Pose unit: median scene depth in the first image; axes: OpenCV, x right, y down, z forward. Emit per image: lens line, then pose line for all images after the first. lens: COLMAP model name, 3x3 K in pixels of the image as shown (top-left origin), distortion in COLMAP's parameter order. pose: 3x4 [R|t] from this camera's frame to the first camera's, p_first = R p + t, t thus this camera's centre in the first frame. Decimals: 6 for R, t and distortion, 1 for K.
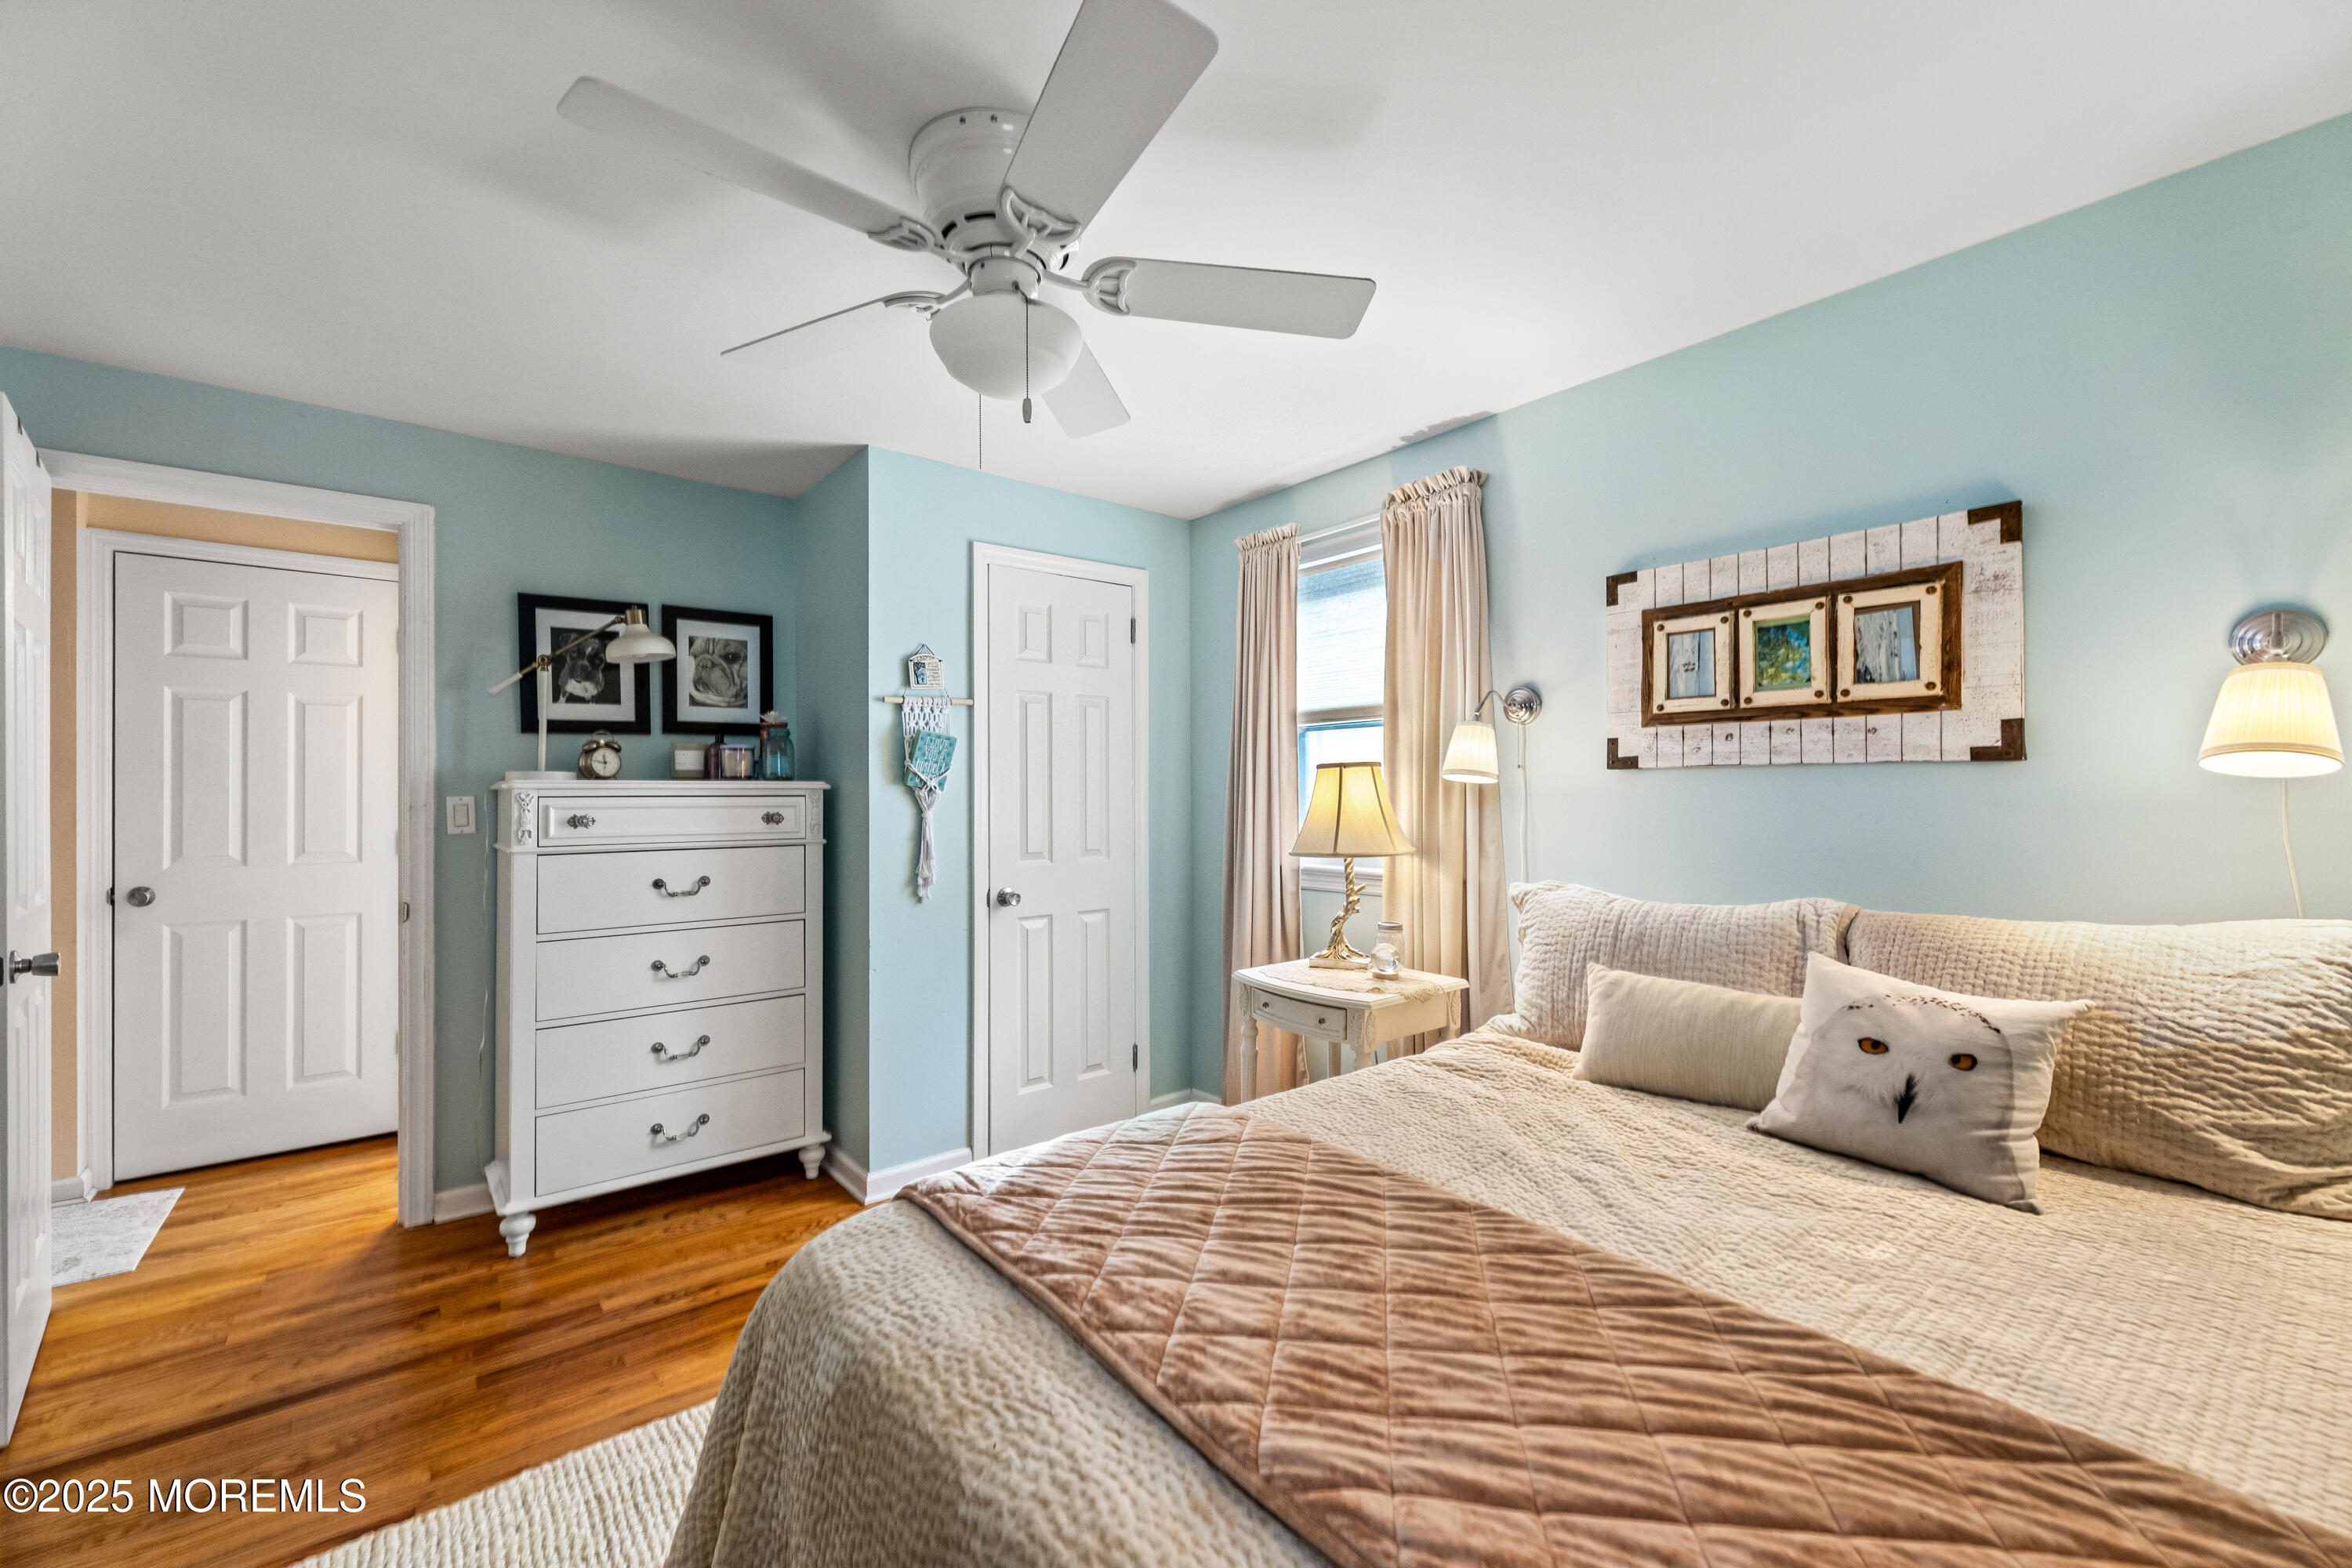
lens RADIAL K [[952.2, 0, 1176.5], [0, 952.2, 785.0], [0, 0, 1]] dist [0.003366, 0.000432]
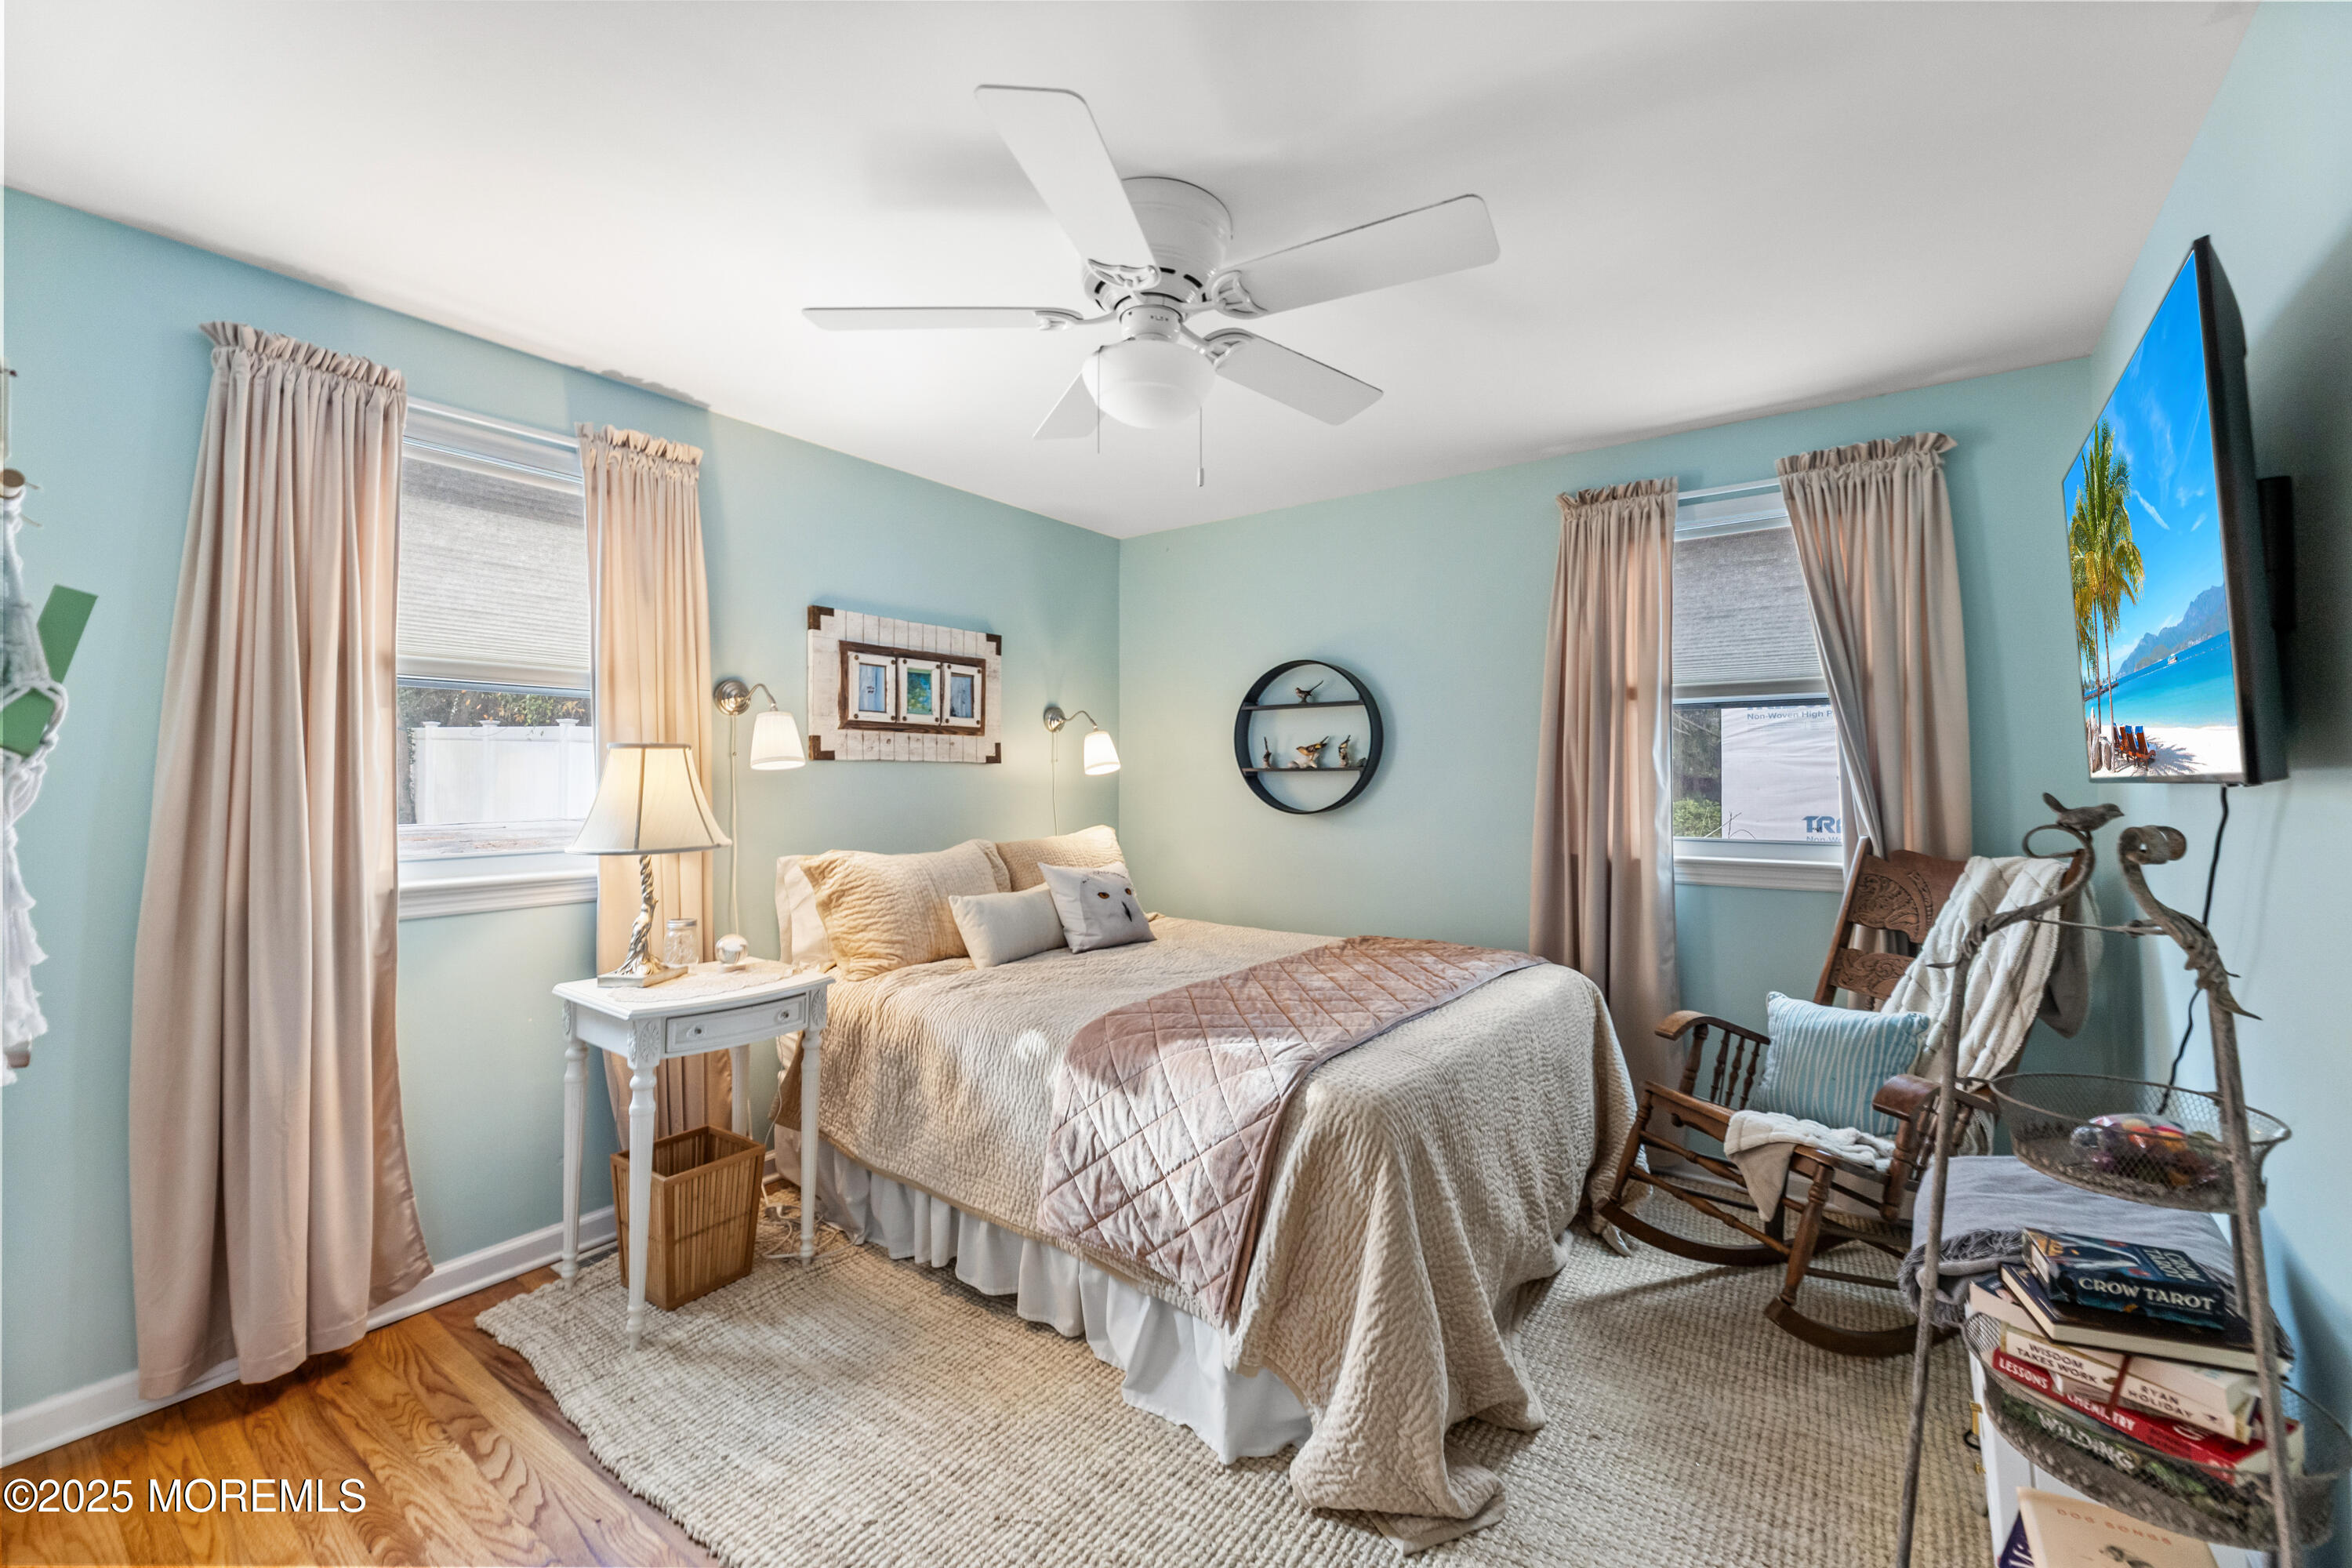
lens RADIAL K [[952.2, 0, 1175.6], [0, 952.2, 776.9], [0, 0, 1]] dist [0.003366, 0.000432]
pose [[-0.253458, 0.011323, 0.967280, -0.992923], [-0.001118, 0.999927, -0.011998, 0.022521], [-0.967346, -0.004122, -0.253427, 0.976713]]
